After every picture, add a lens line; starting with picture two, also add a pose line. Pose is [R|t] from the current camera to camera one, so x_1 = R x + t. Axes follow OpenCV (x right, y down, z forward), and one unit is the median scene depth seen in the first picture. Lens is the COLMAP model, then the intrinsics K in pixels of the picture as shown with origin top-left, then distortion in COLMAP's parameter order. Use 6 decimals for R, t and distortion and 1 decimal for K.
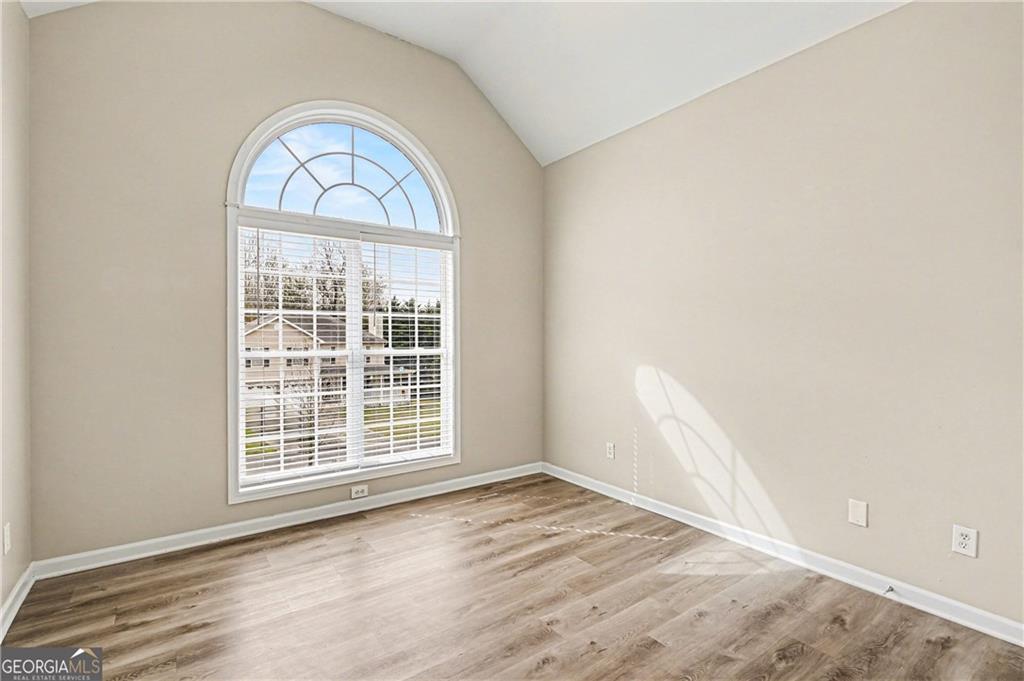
lens RADIAL K [[481.2, 0, 512.0], [0, 481.2, 340.5], [0, 0, 1]] dist [-0.000530, 0.000195]
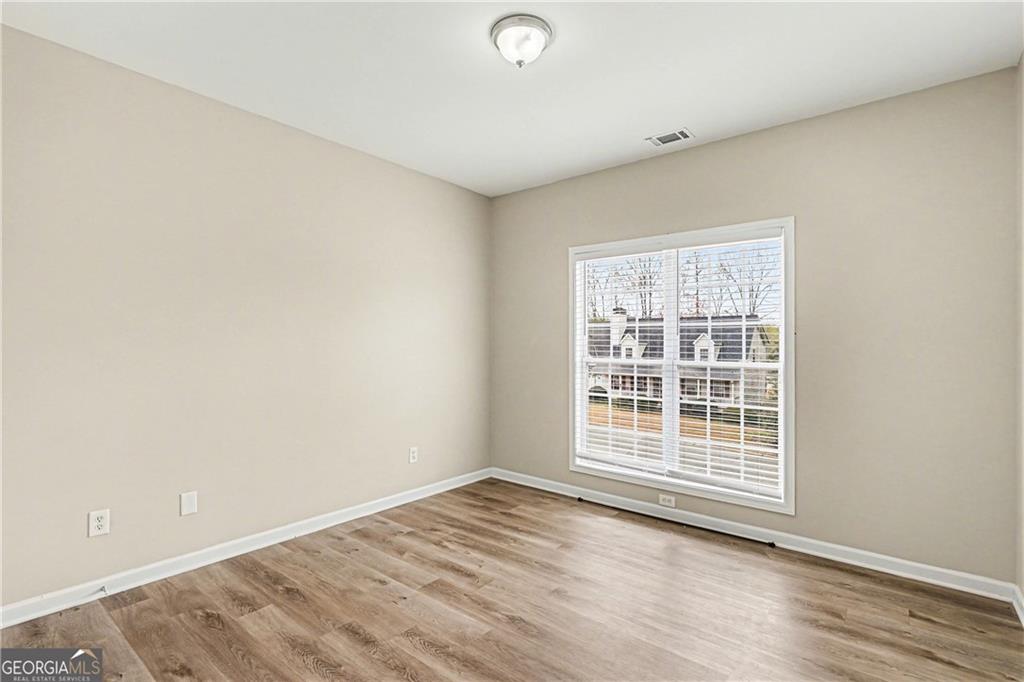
lens RADIAL K [[481.2, 0, 512.0], [0, 481.2, 341.0], [0, 0, 1]] dist [-0.000530, 0.000195]
pose [[0.263149, -0.002244, -0.964753, 0.585120], [-0.019724, 0.999776, -0.007706, -0.005195], [0.964554, 0.021056, 0.263046, 0.429696]]
